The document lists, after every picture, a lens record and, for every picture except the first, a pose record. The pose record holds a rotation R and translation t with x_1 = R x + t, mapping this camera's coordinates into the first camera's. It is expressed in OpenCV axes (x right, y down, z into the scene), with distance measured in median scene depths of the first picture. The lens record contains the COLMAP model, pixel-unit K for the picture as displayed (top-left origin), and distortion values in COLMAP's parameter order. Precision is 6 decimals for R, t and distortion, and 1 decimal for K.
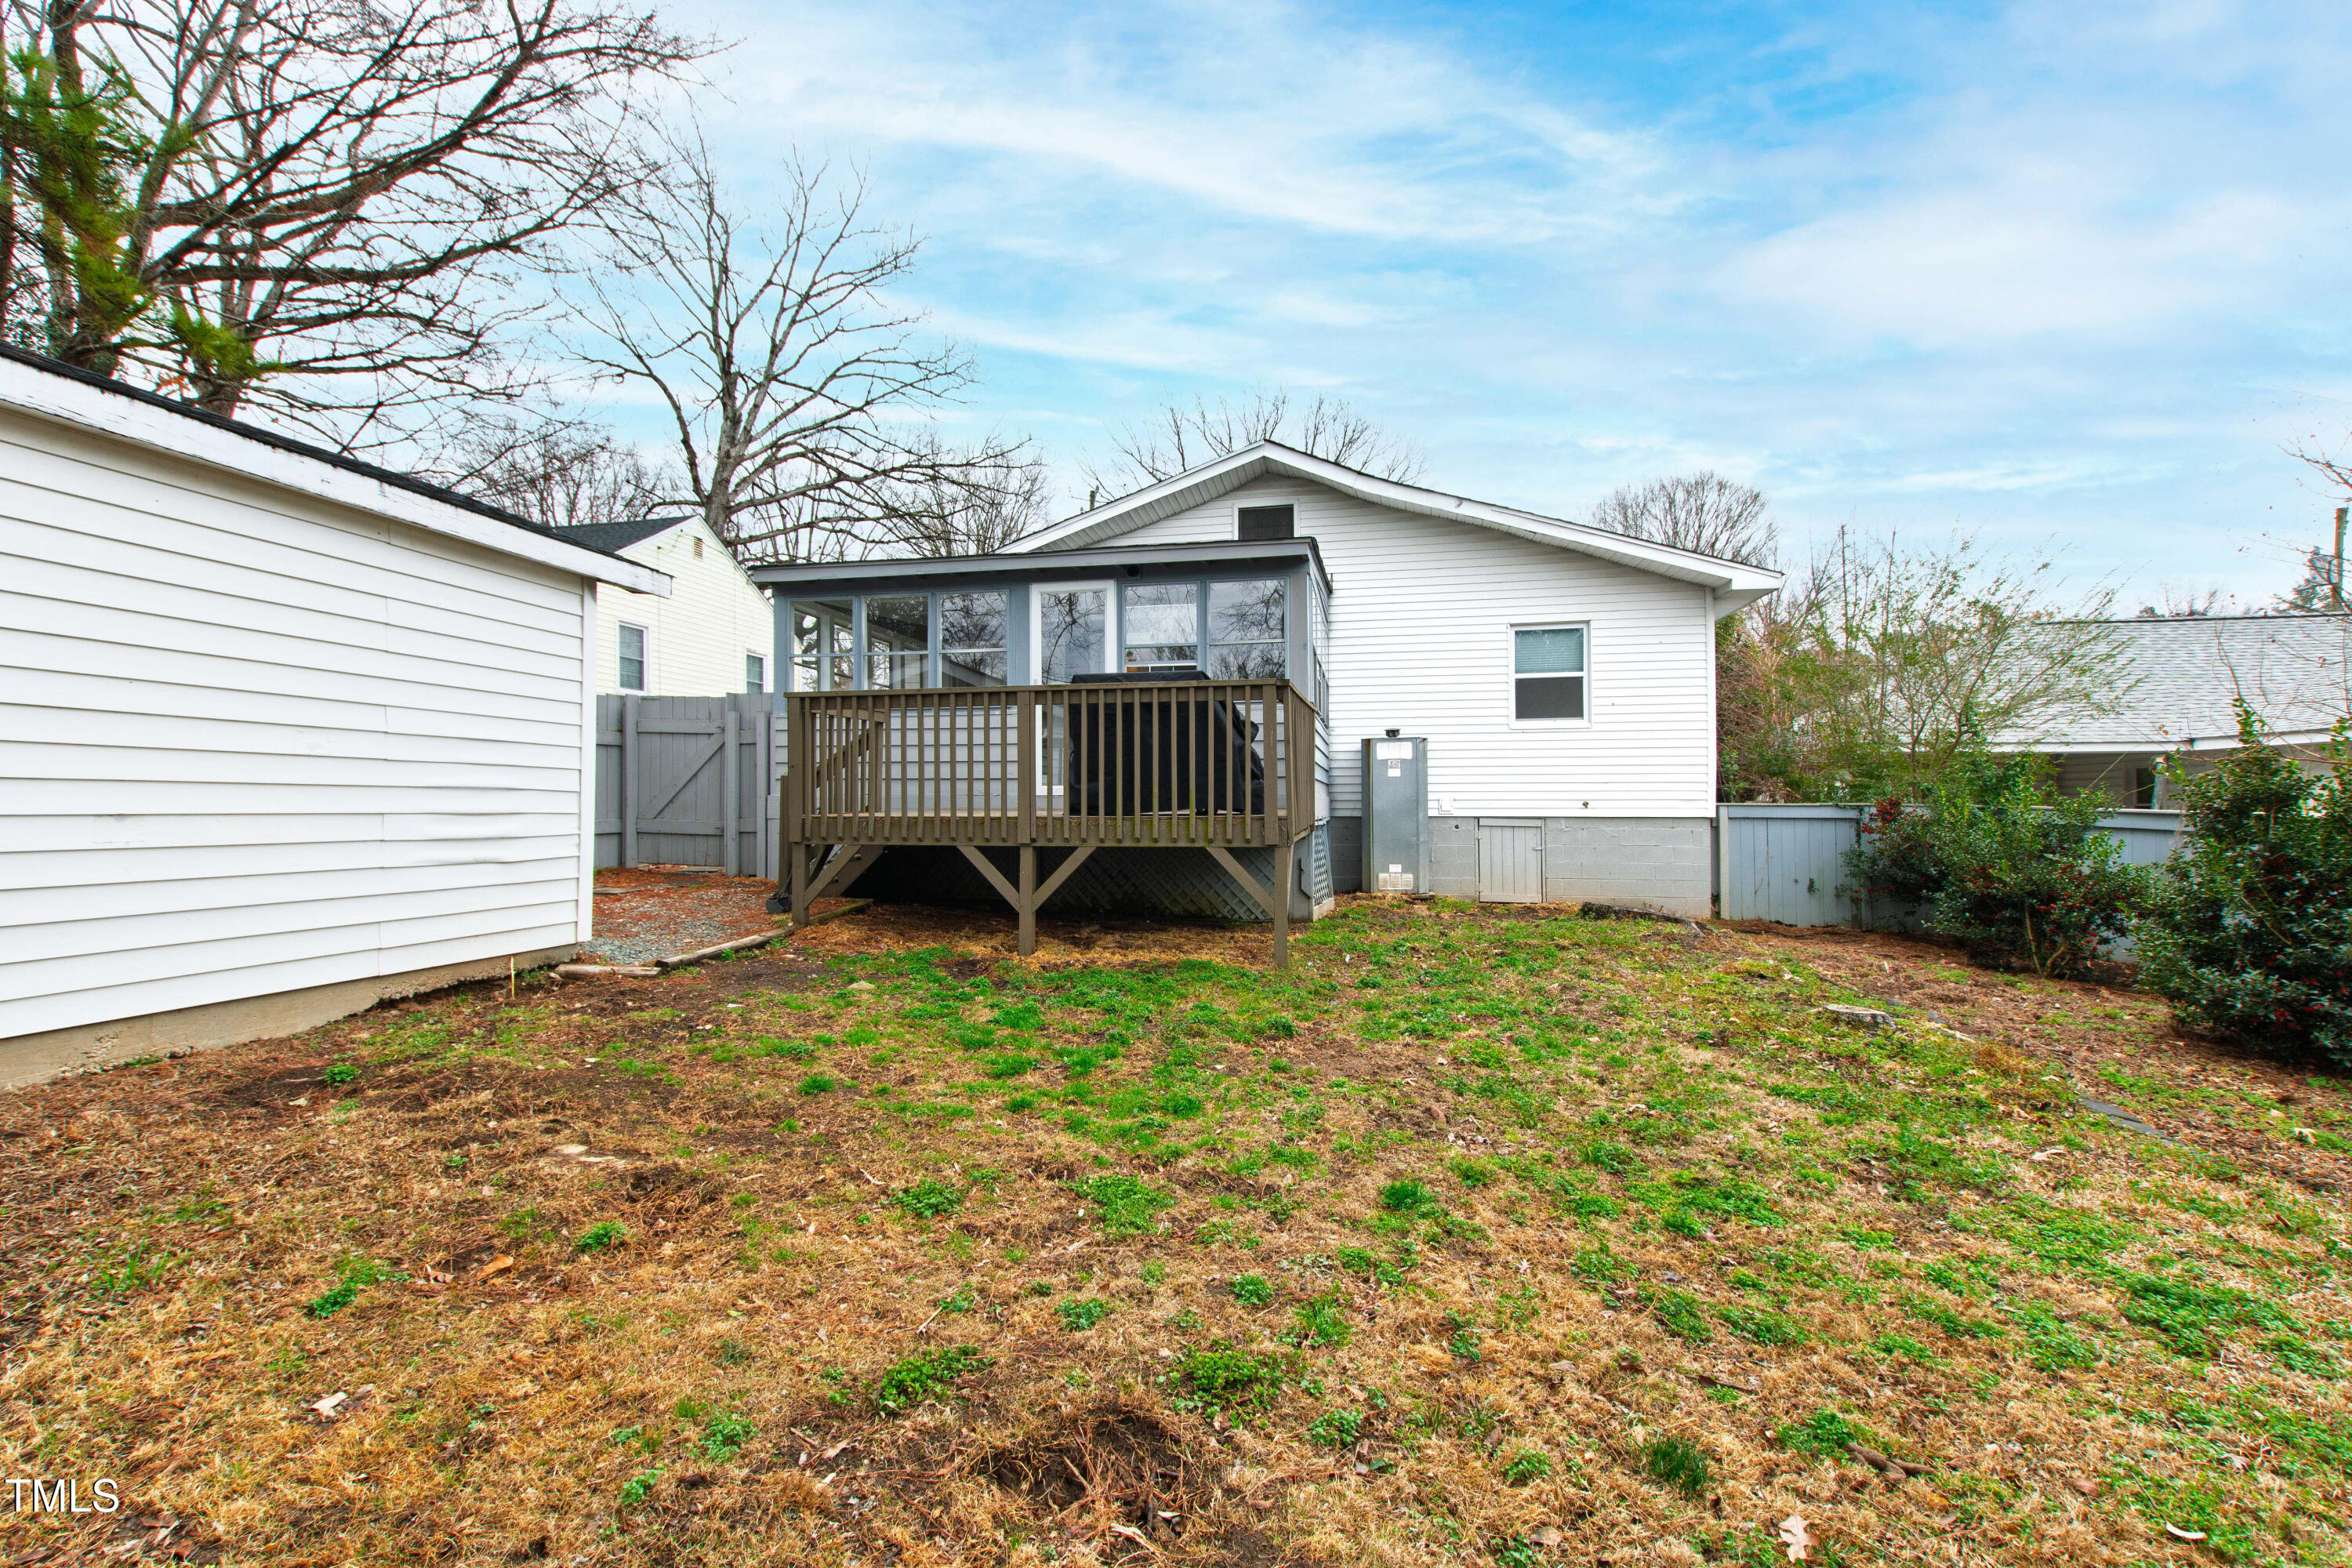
lens RADIAL K [[1033.1, 0, 1185.6], [0, 1033.1, 796.2], [0, 0, 1]] dist [0.009147, -0.003409]
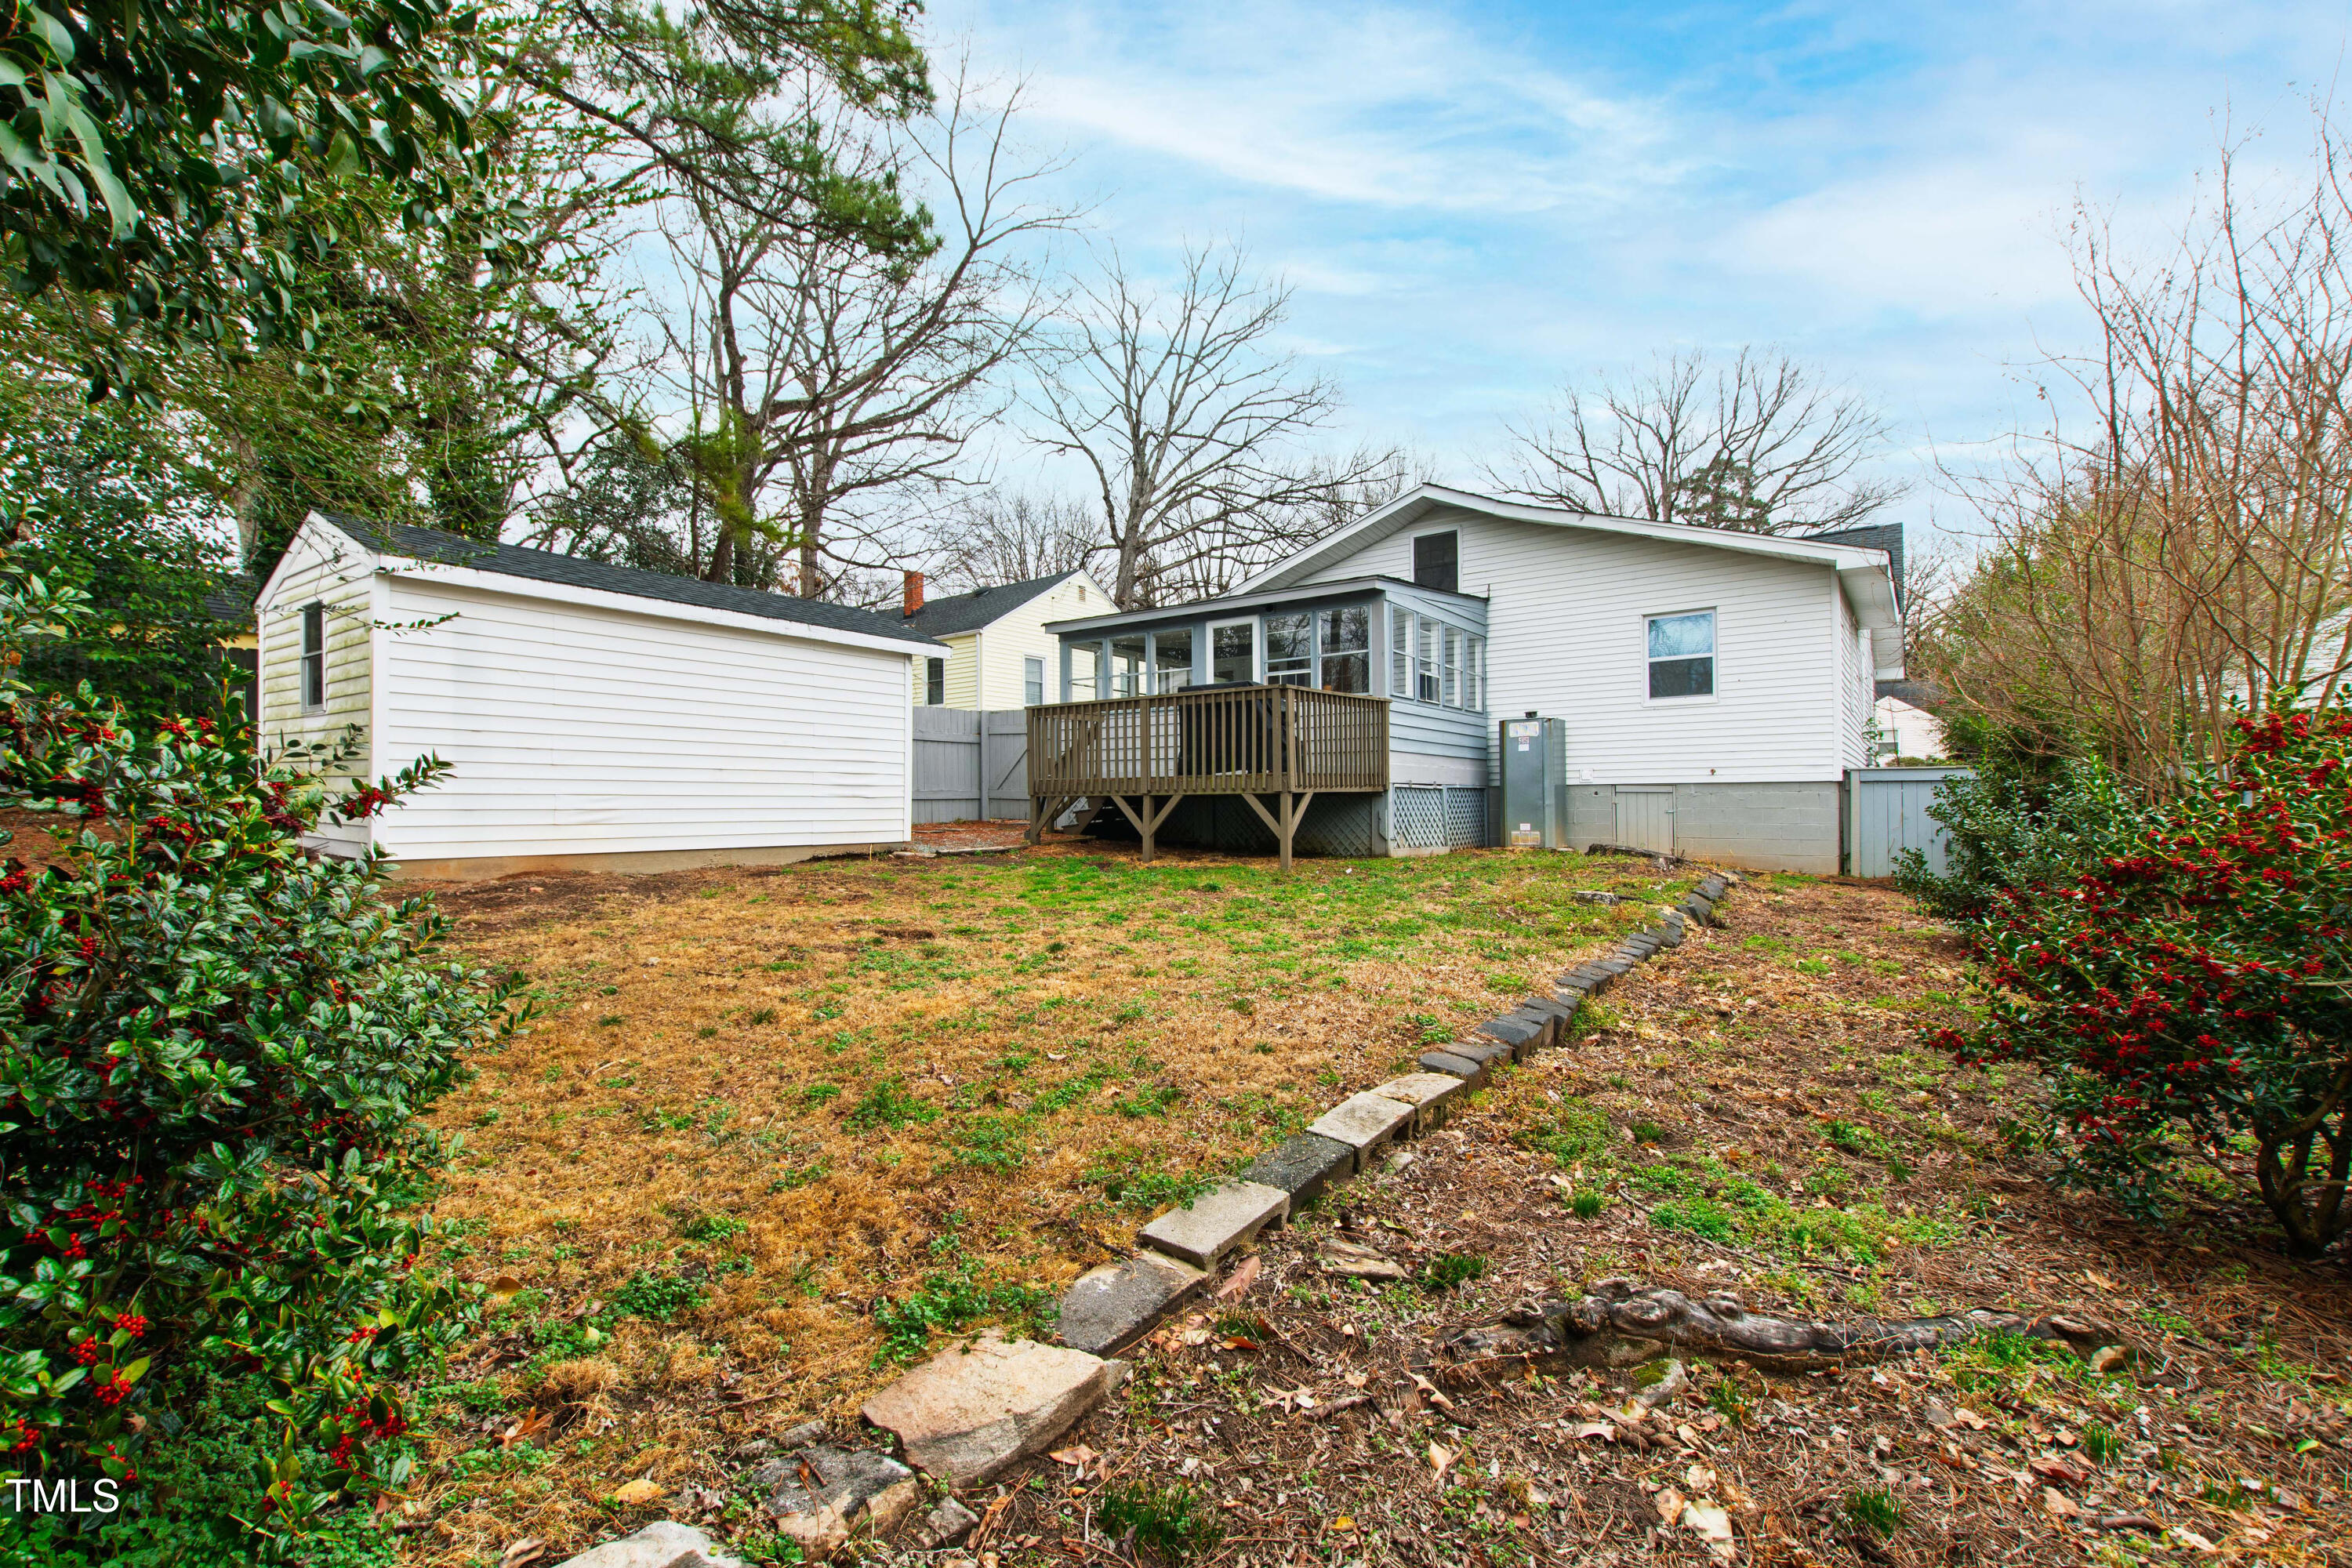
lens RADIAL K [[1033.1, 0, 1168.7], [0, 1033.1, 791.8], [0, 0, 1]] dist [0.009147, -0.003409]
pose [[0.907175, -0.008520, -0.420667, 0.094189], [0.008475, 0.999962, -0.001976, 0.007826], [0.420668, -0.001773, 0.907213, -0.076288]]
